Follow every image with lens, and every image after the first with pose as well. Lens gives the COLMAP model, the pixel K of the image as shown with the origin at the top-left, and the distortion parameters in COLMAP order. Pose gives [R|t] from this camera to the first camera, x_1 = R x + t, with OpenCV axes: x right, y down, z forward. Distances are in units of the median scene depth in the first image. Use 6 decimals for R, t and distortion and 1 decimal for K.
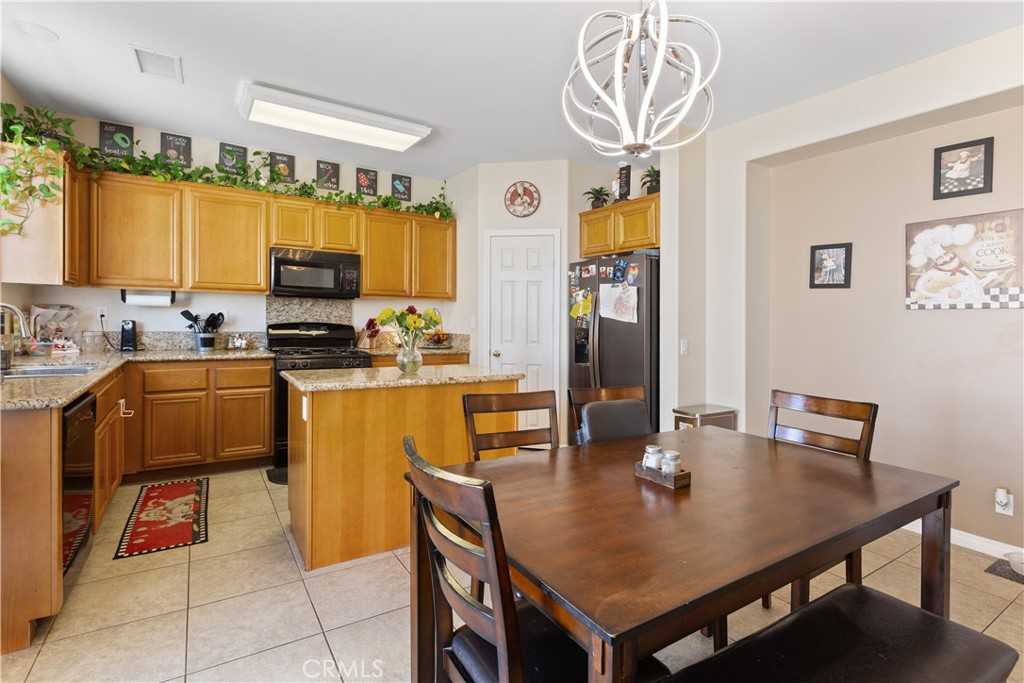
lens RADIAL K [[489.5, 0, 510.4], [0, 489.5, 316.1], [0, 0, 1]] dist [-0.001004, -0.000664]
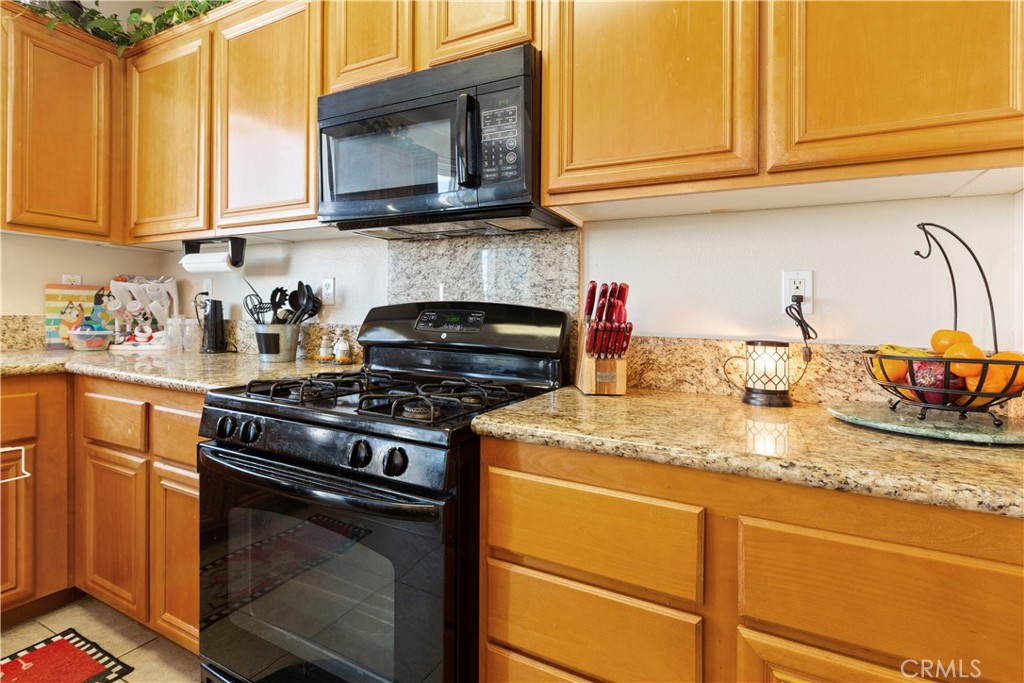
lens RADIAL K [[489.5, 0, 510.4], [0, 489.5, 316.1], [0, 0, 1]] dist [-0.001004, -0.000664]
pose [[0.494334, -0.006713, -0.869246, -0.118193], [-0.008512, 0.999885, -0.012562, 0.041118], [0.869231, 0.013609, 0.494220, 1.289590]]
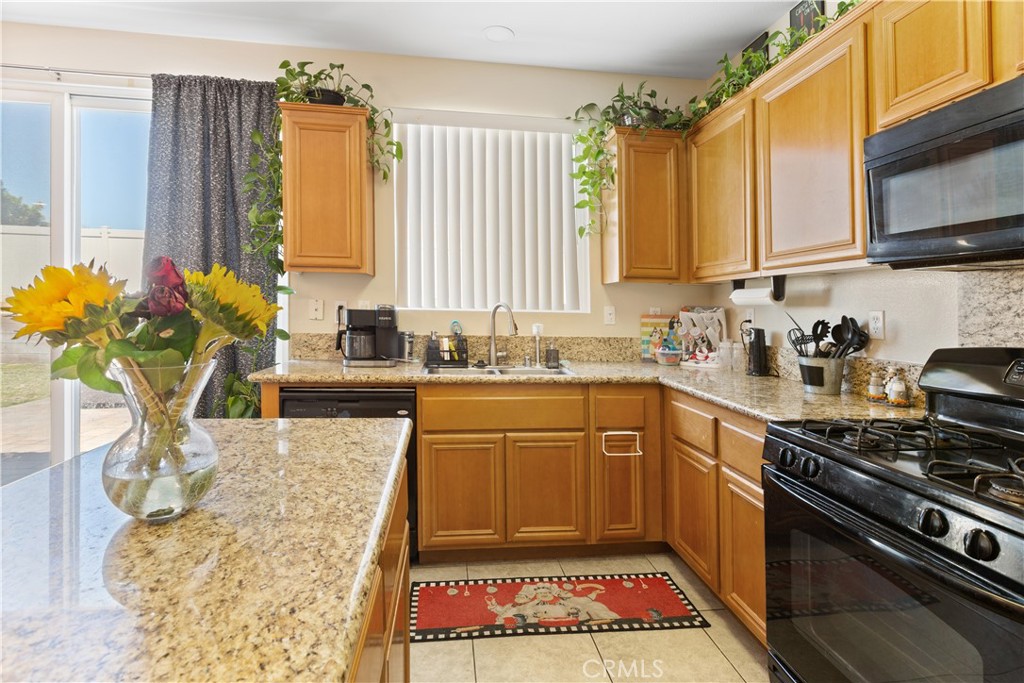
lens RADIAL K [[501.8, 0, 508.6], [0, 501.8, 299.4], [0, 0, 1]] dist [0.000218, -0.000552]
pose [[-0.433626, -0.033966, -0.900453, -0.021486], [-0.014967, 0.999423, -0.030492, -0.005683], [0.900969, 0.000255, -0.433884, 1.254245]]
